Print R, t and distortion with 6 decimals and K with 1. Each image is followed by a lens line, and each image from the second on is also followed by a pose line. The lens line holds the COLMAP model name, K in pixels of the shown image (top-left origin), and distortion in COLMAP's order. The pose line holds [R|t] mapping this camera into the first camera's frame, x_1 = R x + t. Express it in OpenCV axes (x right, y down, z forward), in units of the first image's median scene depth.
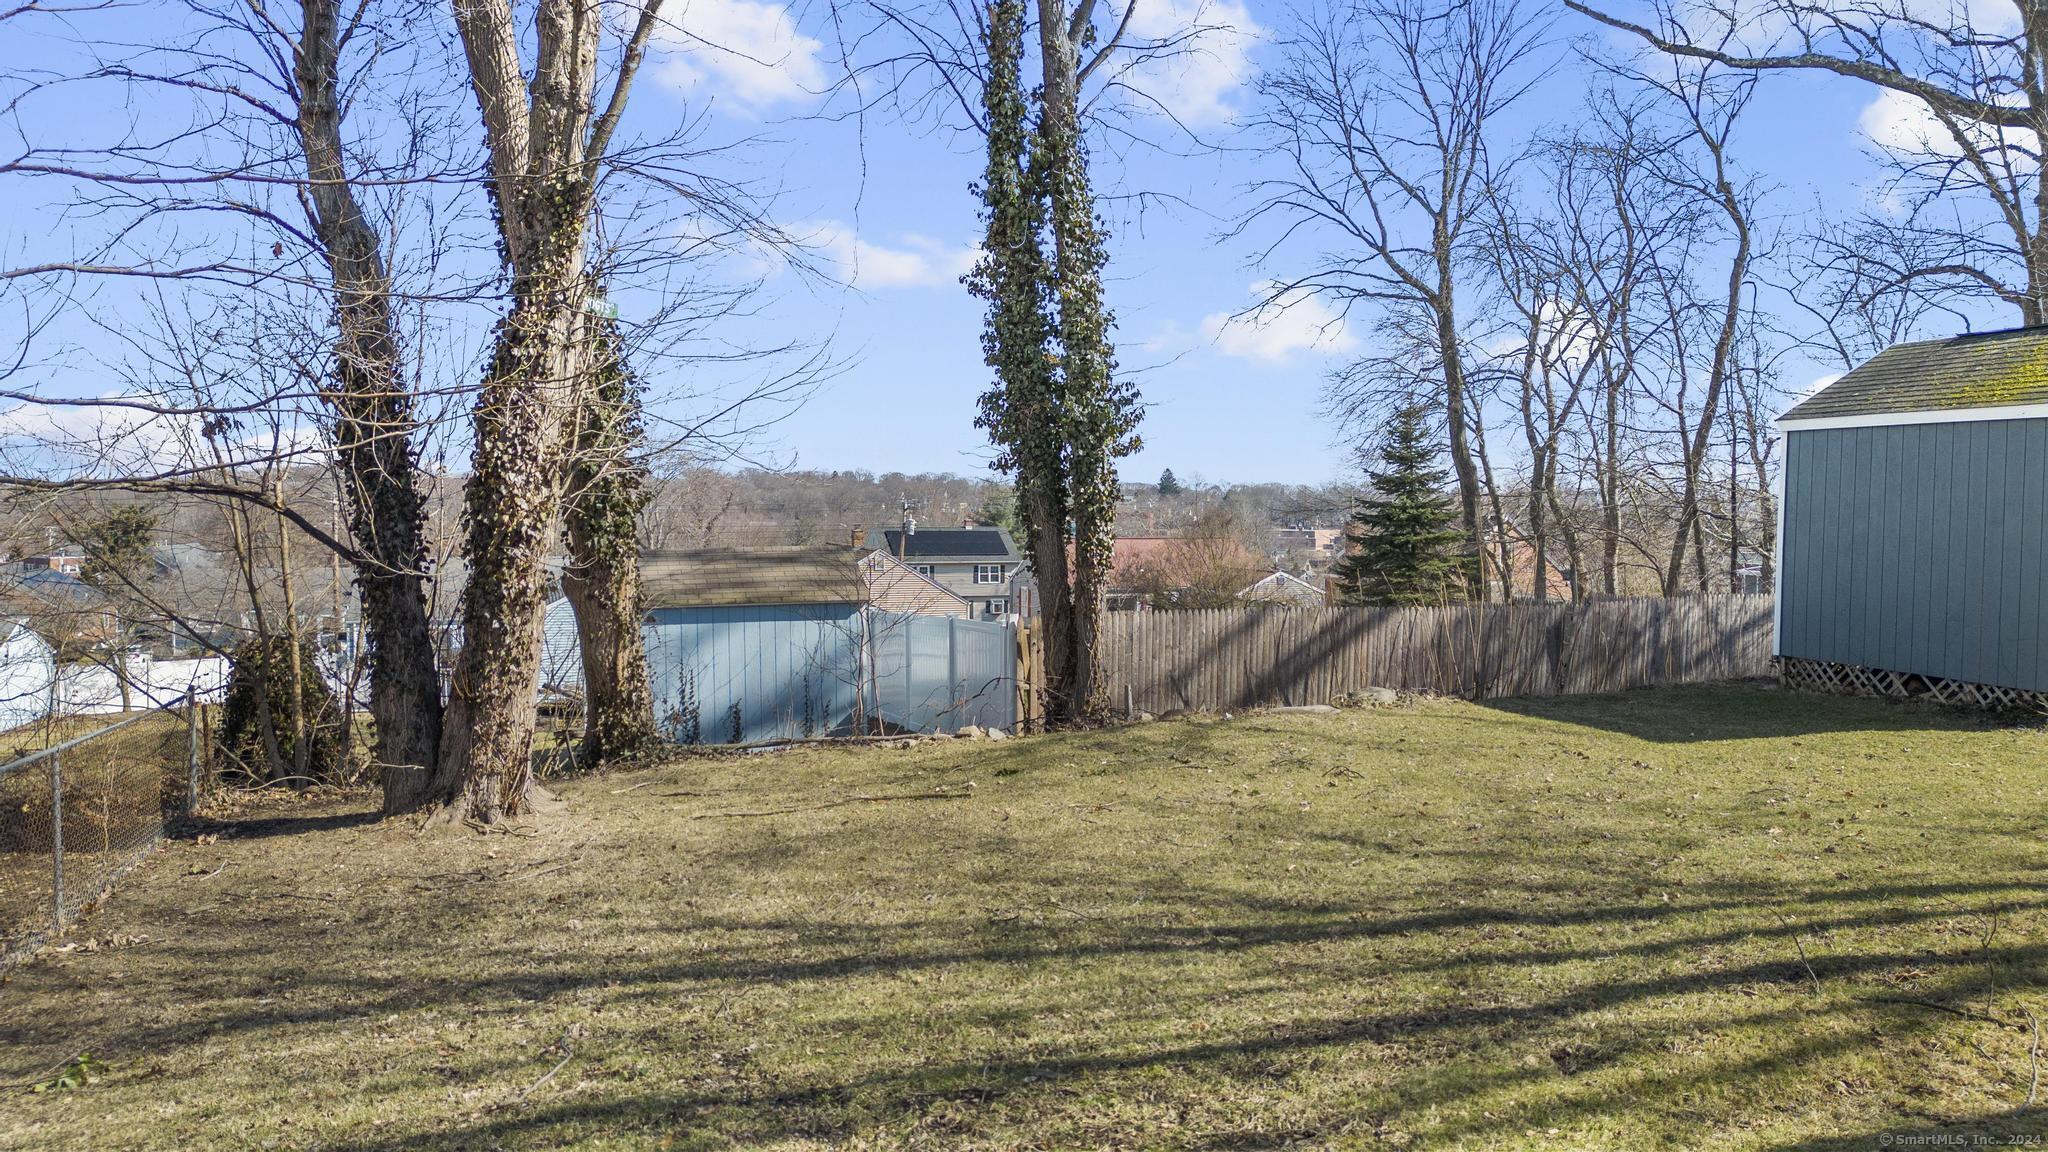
lens RADIAL K [[1454.1, 0, 1024.0], [0, 1454.1, 576.0], [0, 0, 1]] dist [0.009279, 0.000301]
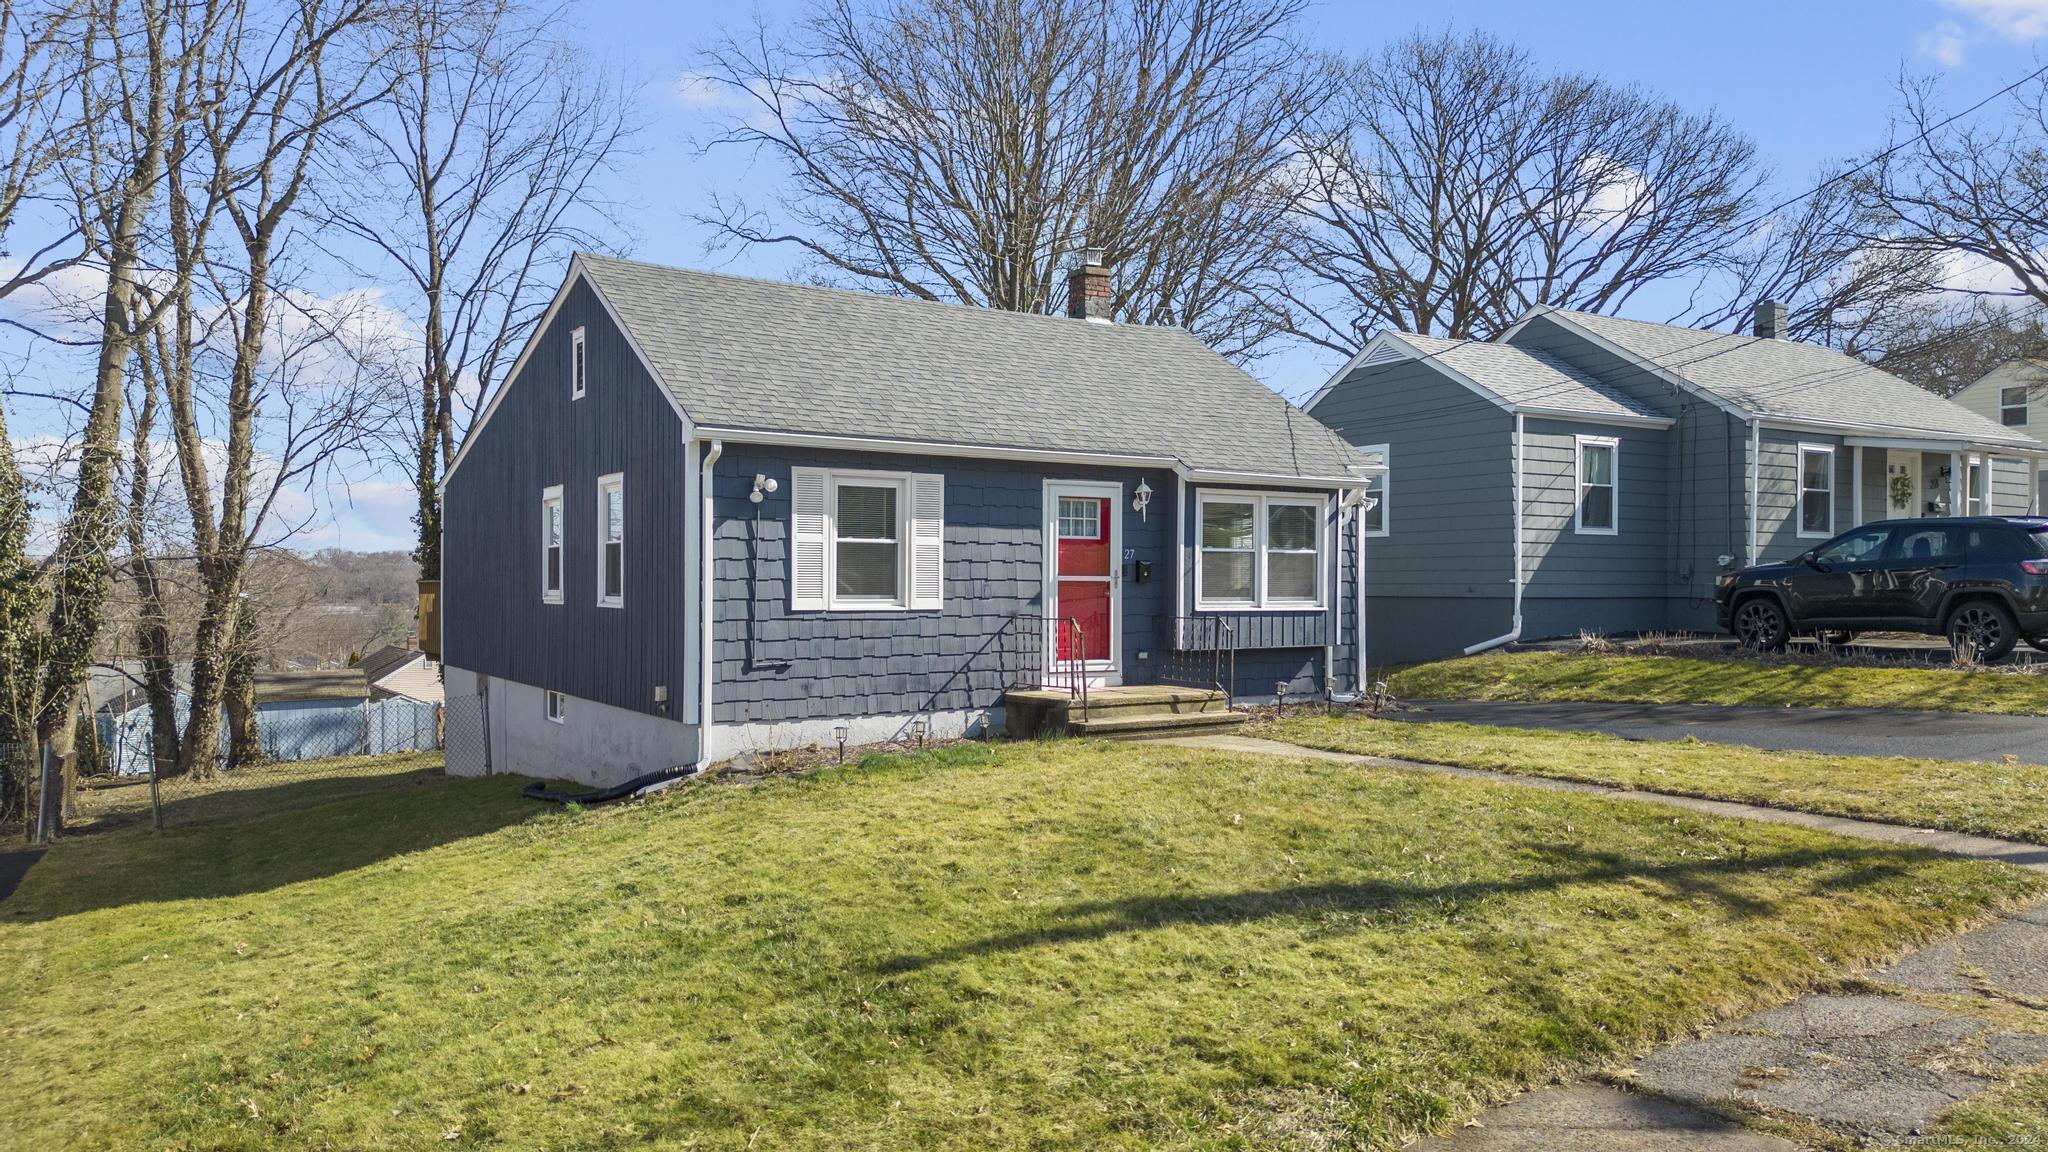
lens RADIAL K [[1454.1, 0, 1024.0], [0, 1454.1, 576.0], [0, 0, 1]] dist [0.009279, 0.000301]
pose [[0.966819, -0.002155, 0.255453, 0.440565], [0.016461, 0.998412, -0.053878, -0.045636], [-0.254931, 0.056296, 0.965319, -2.083152]]
